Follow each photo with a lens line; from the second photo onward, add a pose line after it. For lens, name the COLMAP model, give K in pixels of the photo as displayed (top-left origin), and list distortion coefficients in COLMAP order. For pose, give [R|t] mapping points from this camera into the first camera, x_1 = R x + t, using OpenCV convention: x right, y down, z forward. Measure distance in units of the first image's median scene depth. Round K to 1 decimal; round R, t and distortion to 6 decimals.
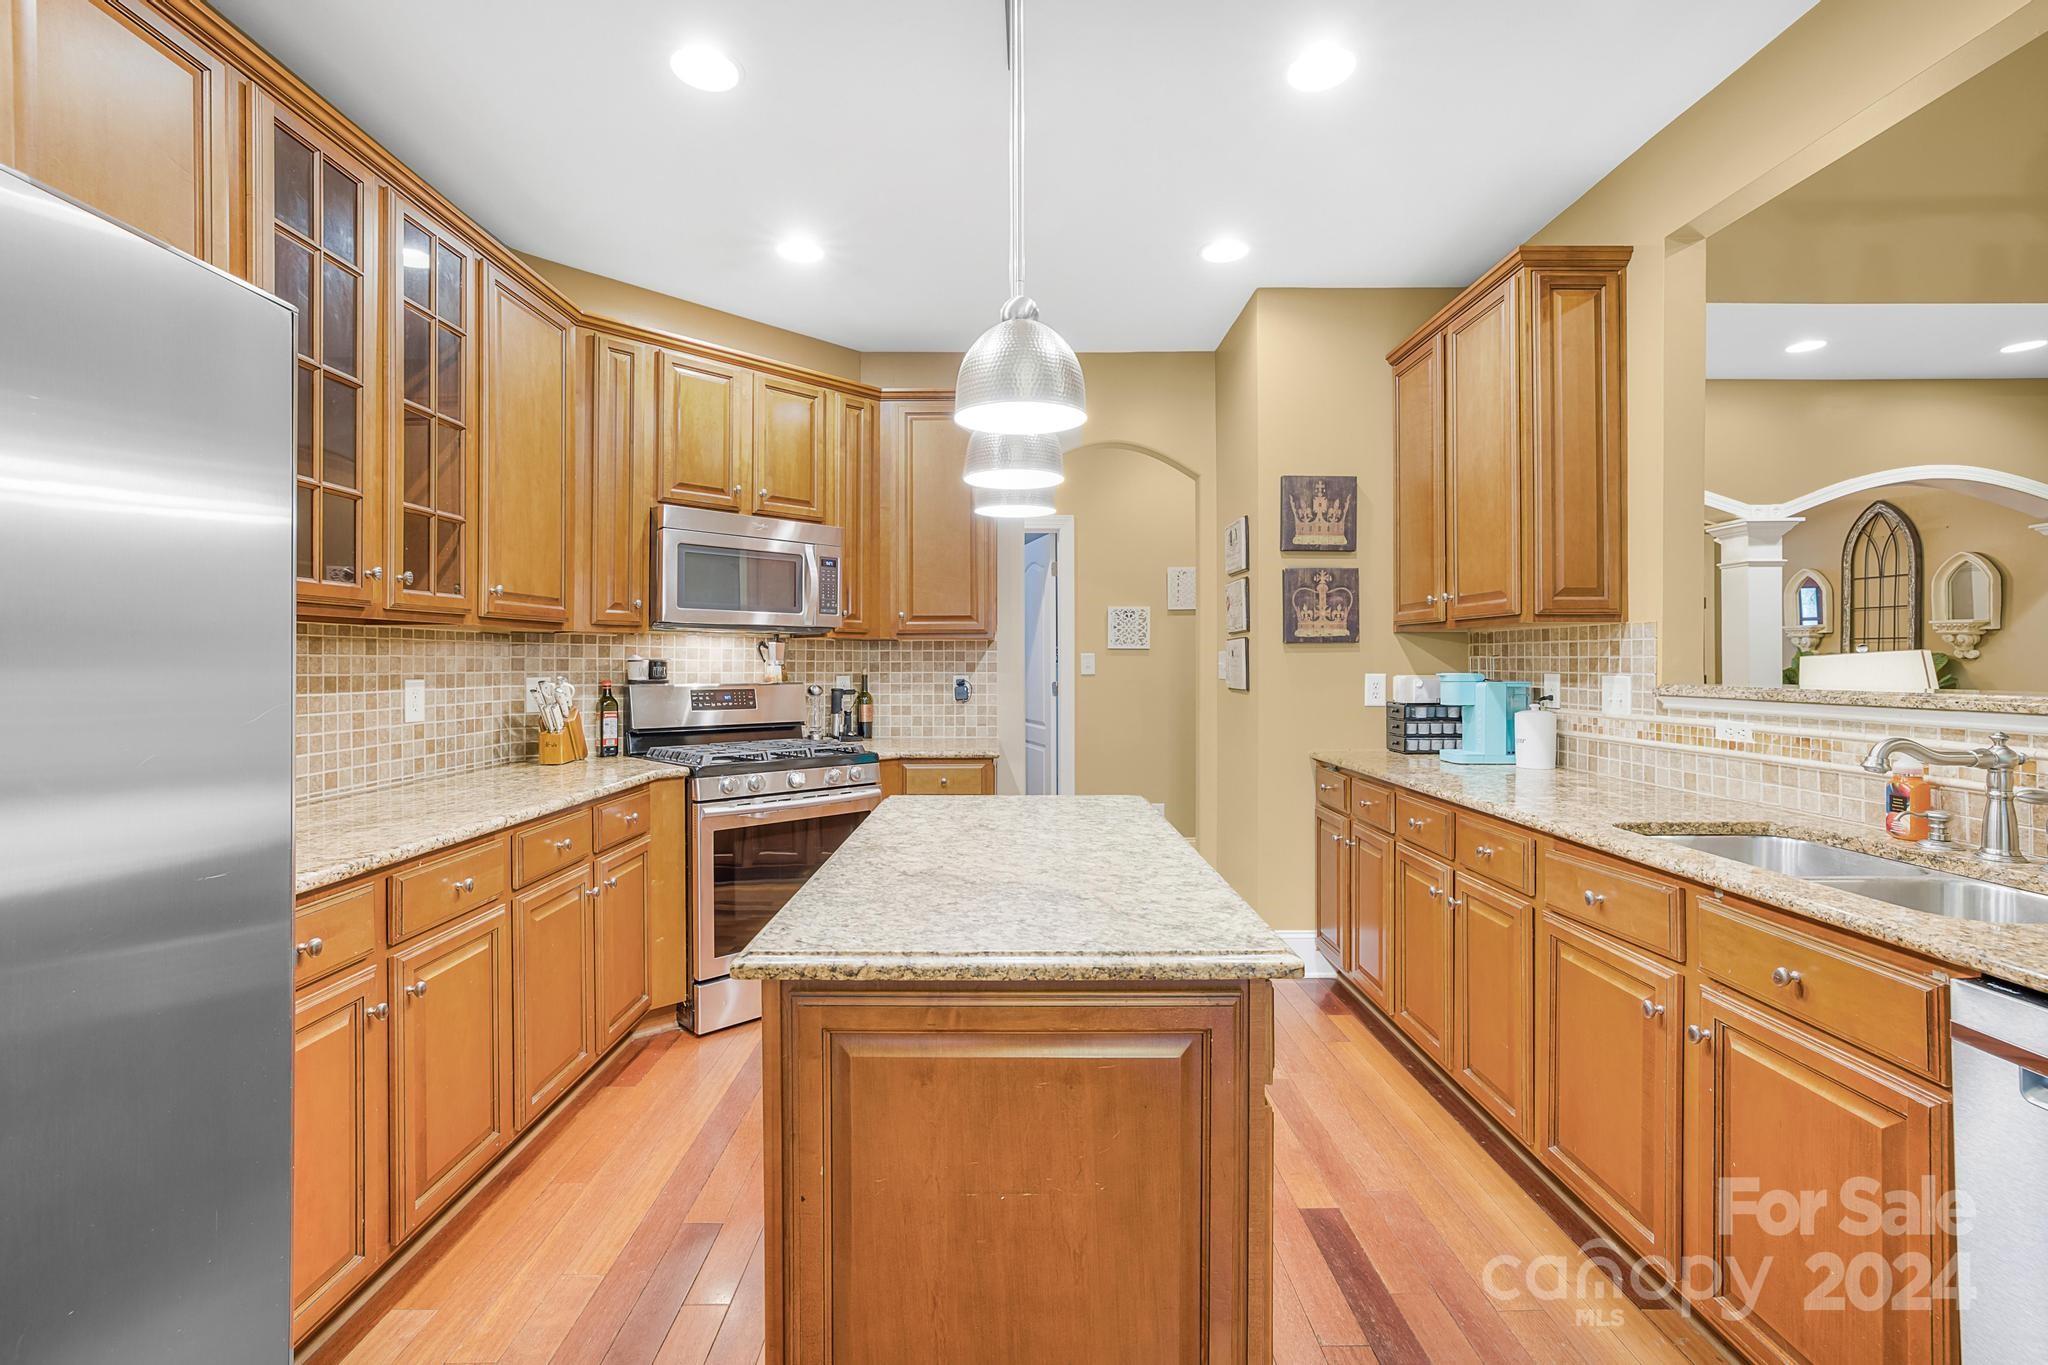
lens RADIAL K [[885.3, 0, 1052.6], [0, 885.3, 654.3], [0, 0, 1]] dist [-0.030352, 0.020288]
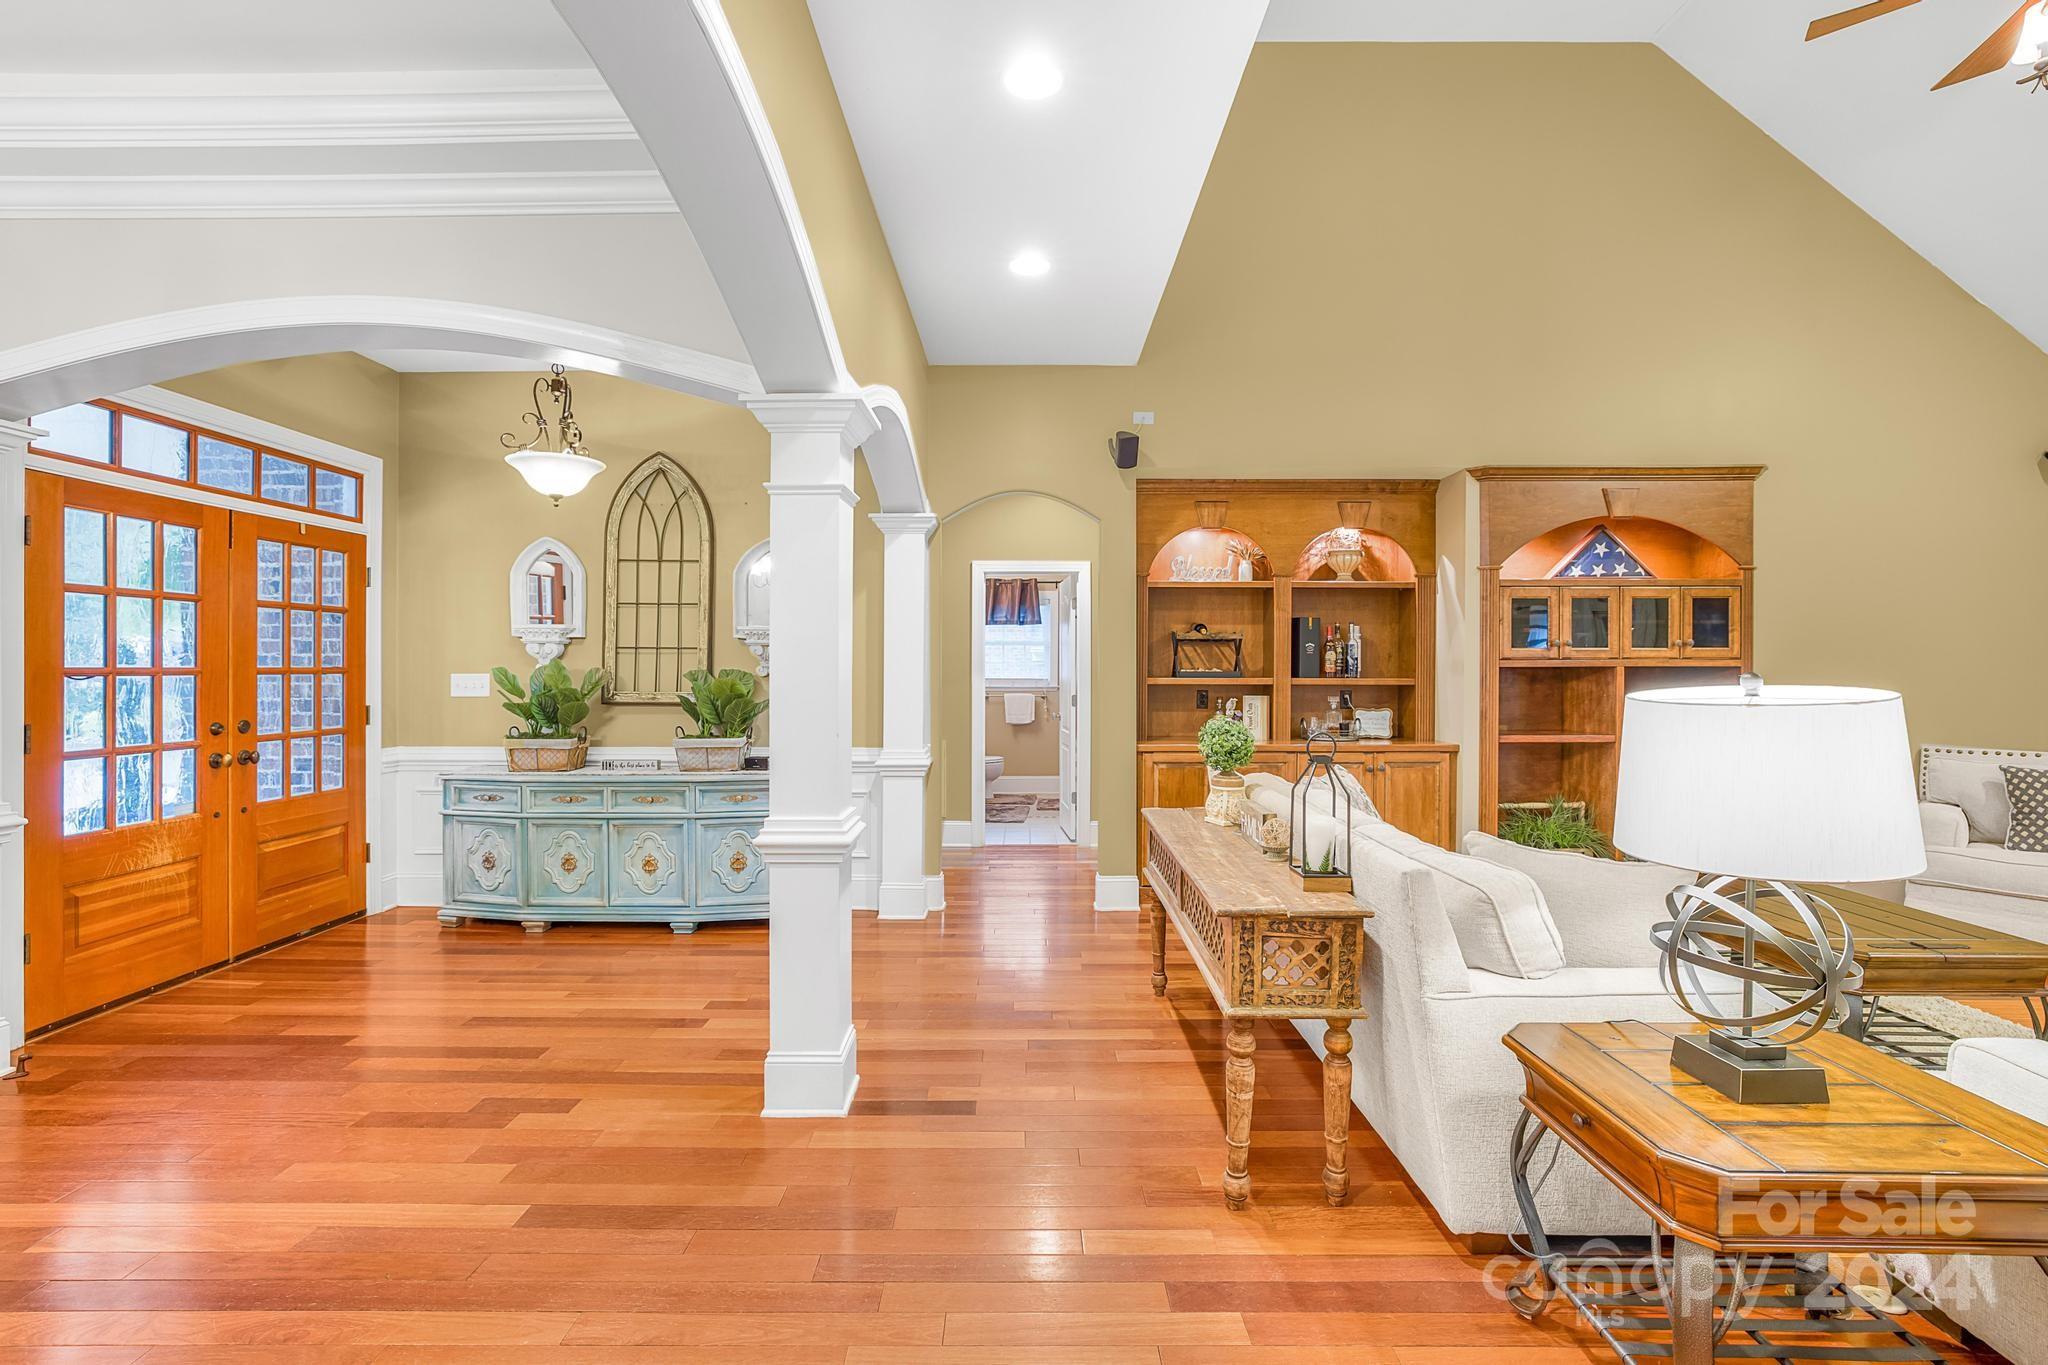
lens RADIAL K [[887.4, 0, 1015.8], [0, 887.4, 671.7], [0, 0, 1]] dist [-0.036805, 0.014516]
pose [[0.041273, -0.003924, 0.999140, 0.581690], [-0.009105, 0.999949, 0.004303, -0.011124], [-0.999106, -0.009275, 0.041235, 1.603132]]
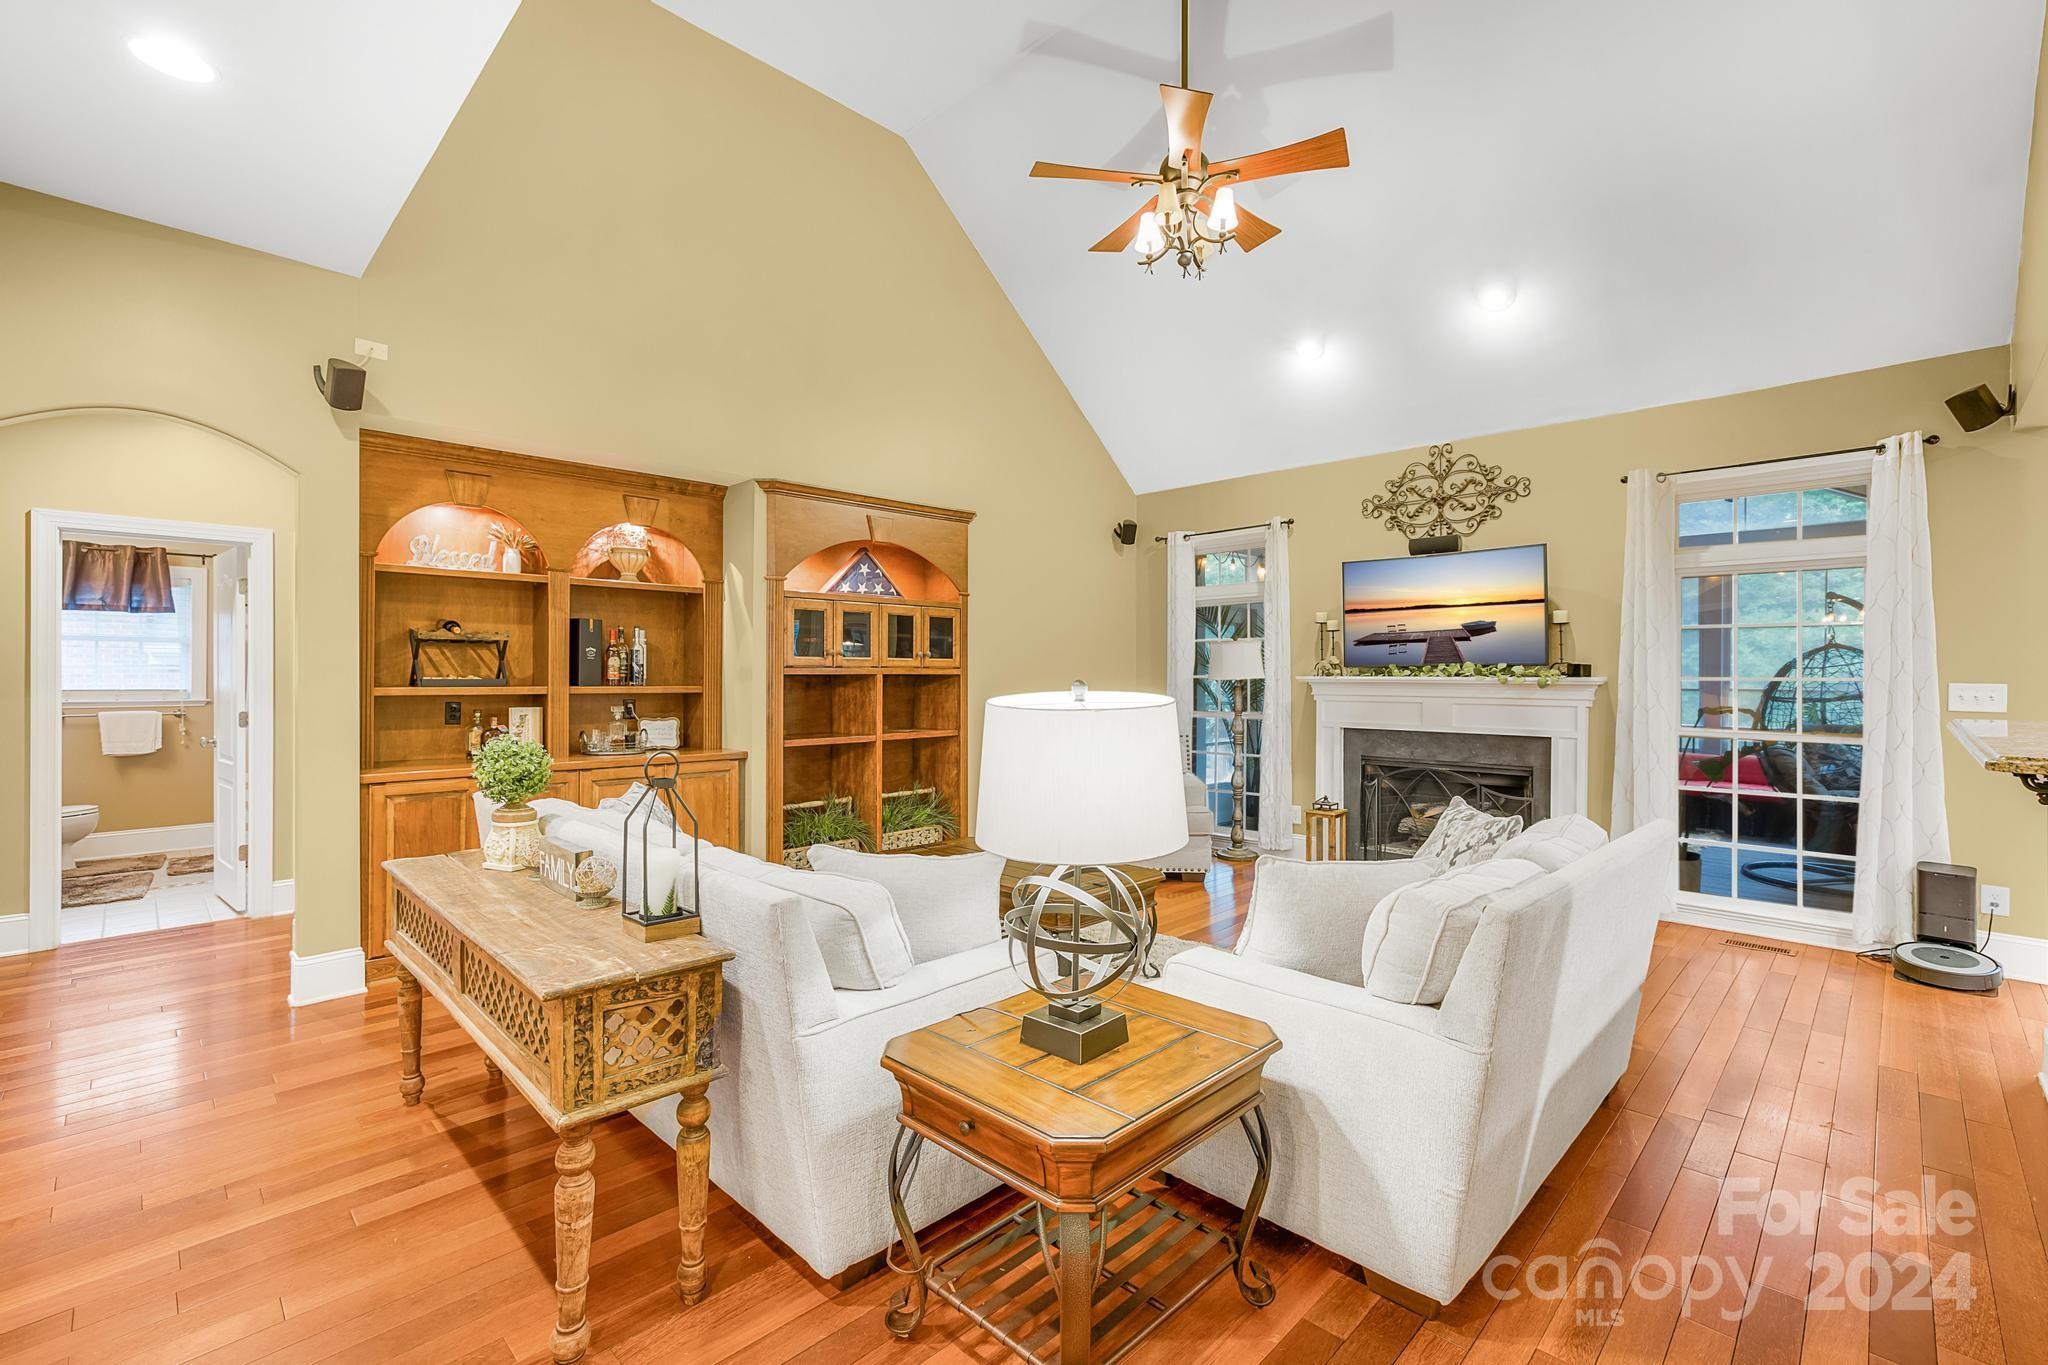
lens RADIAL K [[896.2, 0, 1016.4], [0, 896.2, 677.9], [0, 0, 1]] dist [-0.036433, 0.023322]
pose [[-0.683916, -0.002774, 0.729555, 0.680817], [-0.008369, 0.999957, -0.004043, -0.011119], [-0.729513, -0.008871, -0.683910, 1.624805]]
